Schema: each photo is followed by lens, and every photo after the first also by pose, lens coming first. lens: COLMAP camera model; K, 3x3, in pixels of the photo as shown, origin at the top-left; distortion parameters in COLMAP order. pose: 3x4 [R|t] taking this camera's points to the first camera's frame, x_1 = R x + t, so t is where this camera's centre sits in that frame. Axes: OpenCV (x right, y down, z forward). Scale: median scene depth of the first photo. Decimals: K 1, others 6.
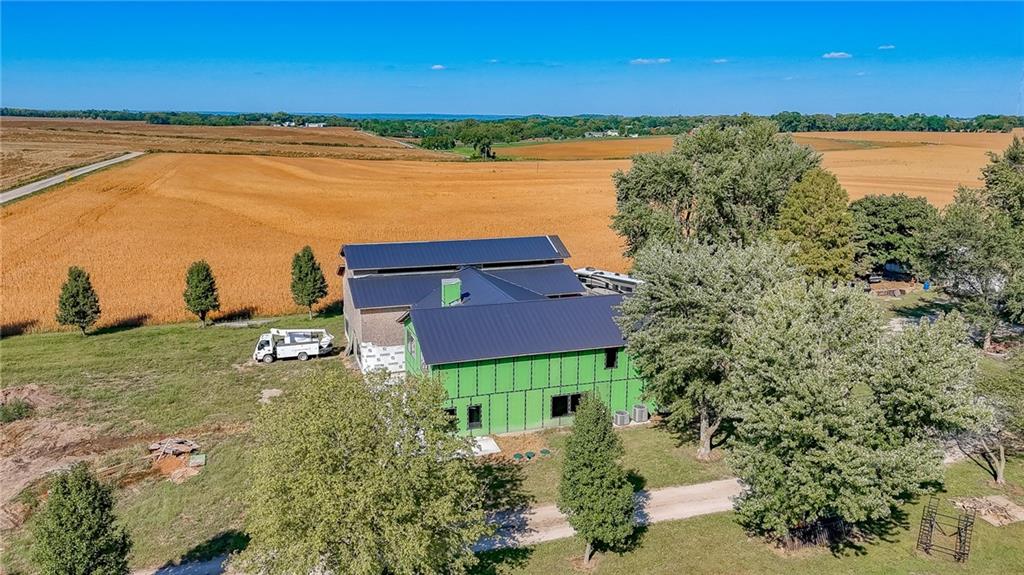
lens RADIAL K [[758.8, 0, 512.0], [0, 758.8, 287.5], [0, 0, 1]] dist [0.006441, 0.003402]
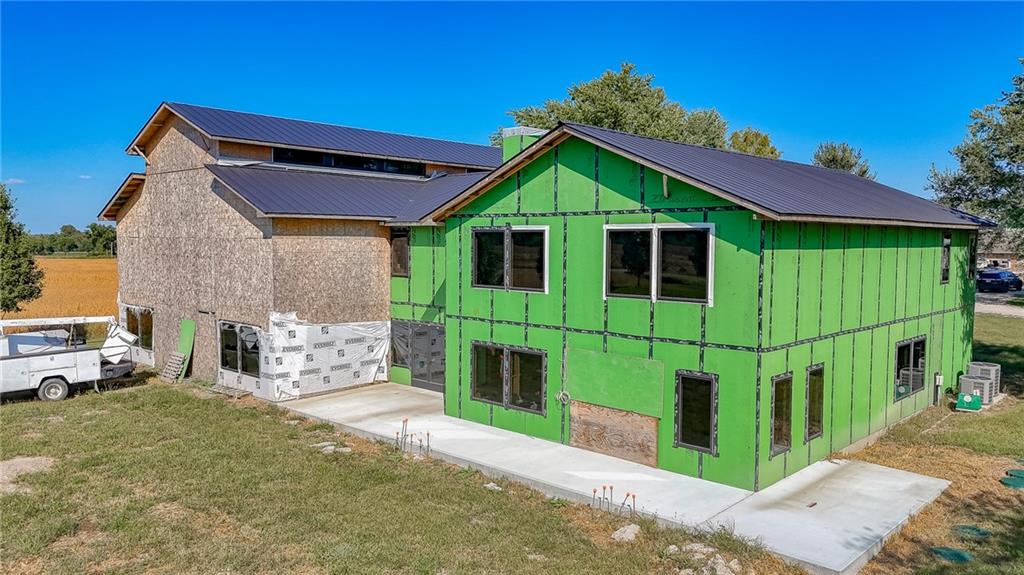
lens RADIAL K [[758.8, 0, 512.0], [0, 758.8, 287.5], [0, 0, 1]] dist [0.006441, 0.003402]
pose [[0.885868, -0.033805, 0.462704, -0.247923], [0.103040, 0.986769, -0.125181, 0.111765], [-0.452350, 0.158571, 0.877630, 0.568445]]
